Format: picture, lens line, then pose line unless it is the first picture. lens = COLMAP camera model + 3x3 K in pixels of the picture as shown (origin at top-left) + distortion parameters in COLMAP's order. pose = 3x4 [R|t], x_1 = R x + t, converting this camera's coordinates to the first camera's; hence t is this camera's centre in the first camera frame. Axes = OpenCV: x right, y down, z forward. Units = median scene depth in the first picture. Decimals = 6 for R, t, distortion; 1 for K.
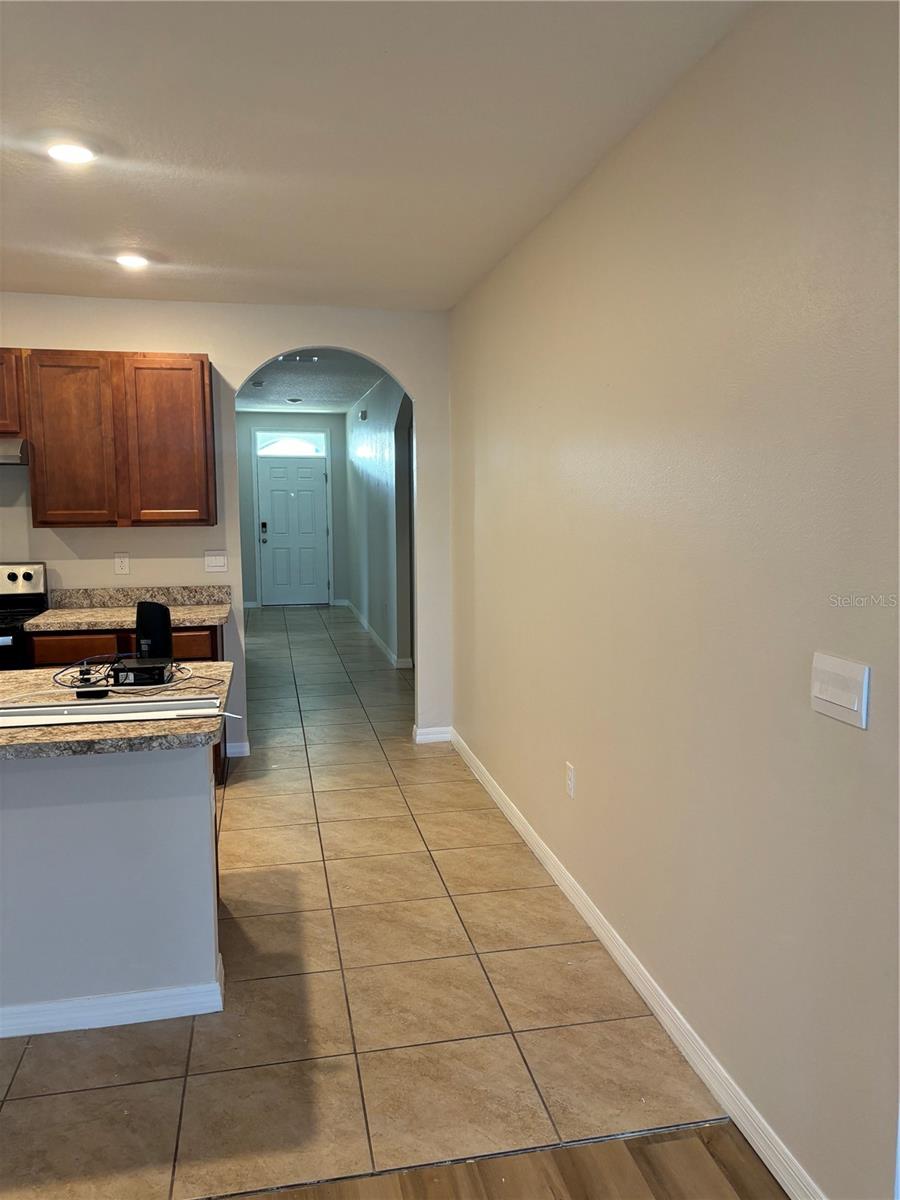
lens RADIAL K [[883.2, 0, 450.0], [0, 883.2, 600.0], [0, 0, 1]] dist [0.031988, -0.051214]
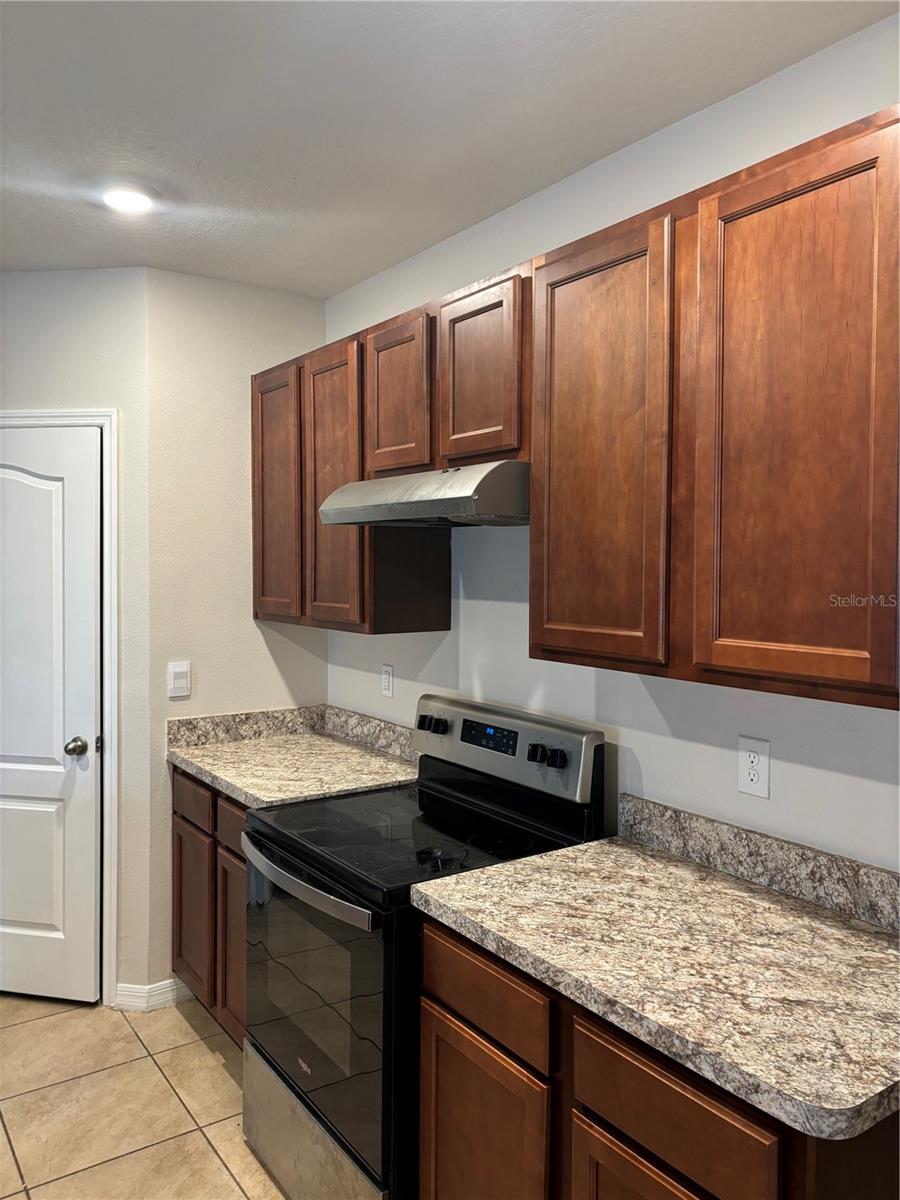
lens RADIAL K [[911.4, 0, 448.9], [0, 911.4, 587.5], [0, 0, 1]] dist [0.008239, 0.004330]
pose [[0.388711, 0.035549, -0.920674, -0.069601], [-0.112653, 0.993592, -0.009198, -0.106622], [0.914447, 0.107291, 0.390225, 0.776756]]
